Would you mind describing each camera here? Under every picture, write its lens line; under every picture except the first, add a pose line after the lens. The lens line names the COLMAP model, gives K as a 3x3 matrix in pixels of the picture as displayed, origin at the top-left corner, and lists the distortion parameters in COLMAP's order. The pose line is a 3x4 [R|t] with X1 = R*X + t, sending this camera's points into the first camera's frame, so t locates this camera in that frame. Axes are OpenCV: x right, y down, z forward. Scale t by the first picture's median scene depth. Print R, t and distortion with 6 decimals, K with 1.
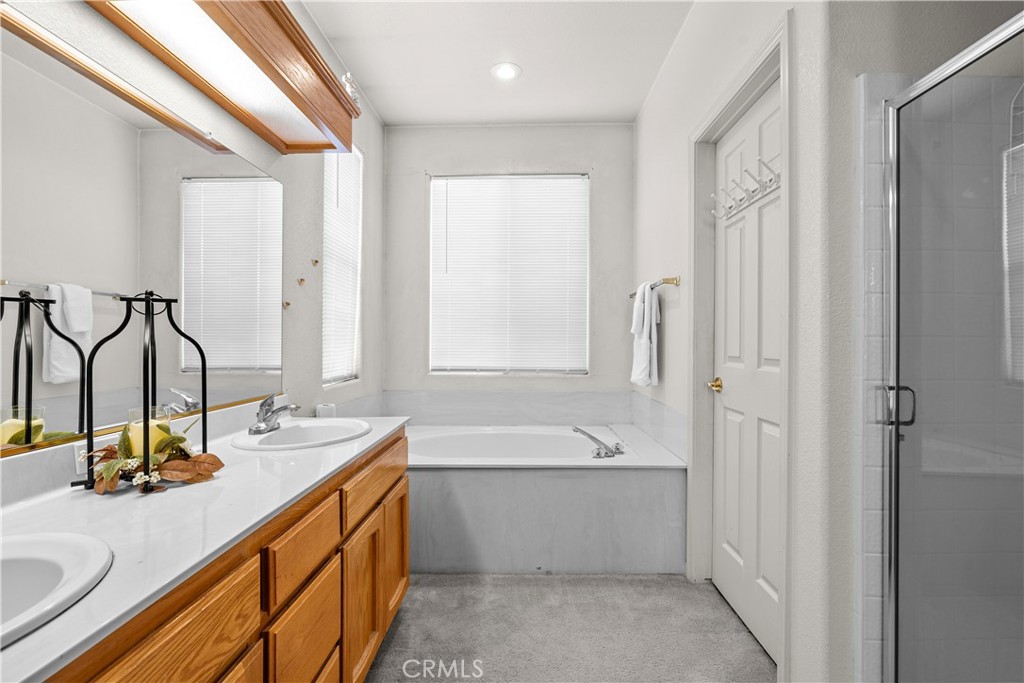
lens RADIAL K [[465.6, 0, 520.3], [0, 465.6, 336.9], [0, 0, 1]] dist [-0.004551, -0.000203]
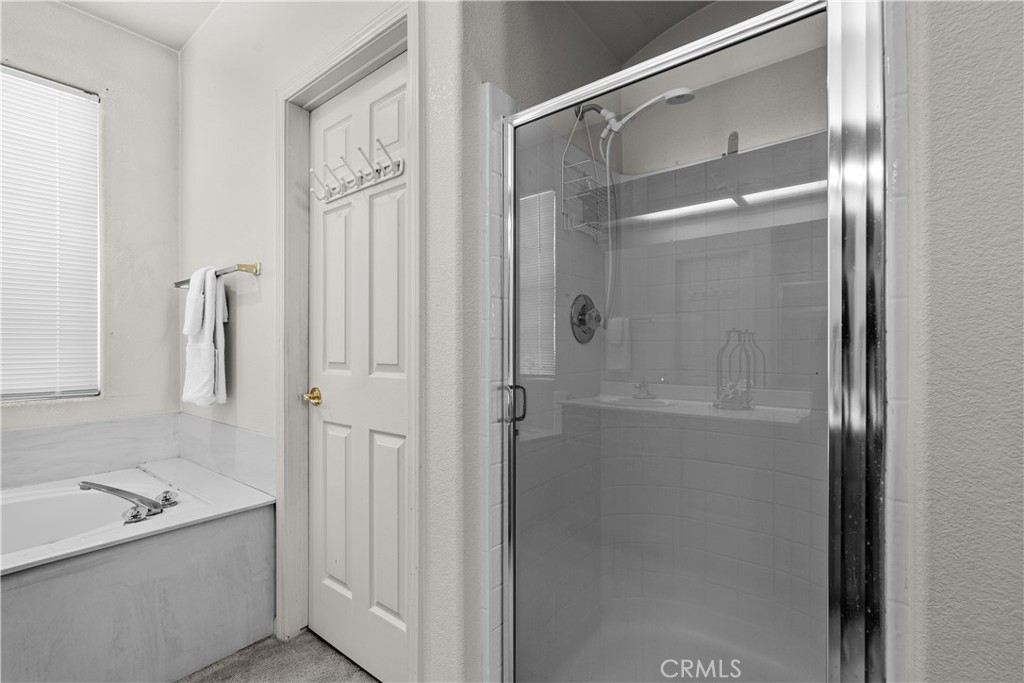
lens RADIAL K [[465.6, 0, 514.1], [0, 465.6, 347.9], [0, 0, 1]] dist [-0.004551, -0.000203]
pose [[0.614338, -0.008057, 0.789002, -0.021886], [-0.002466, 0.999923, 0.012131, 0.003371], [-0.789039, -0.009398, 0.614271, 0.184832]]
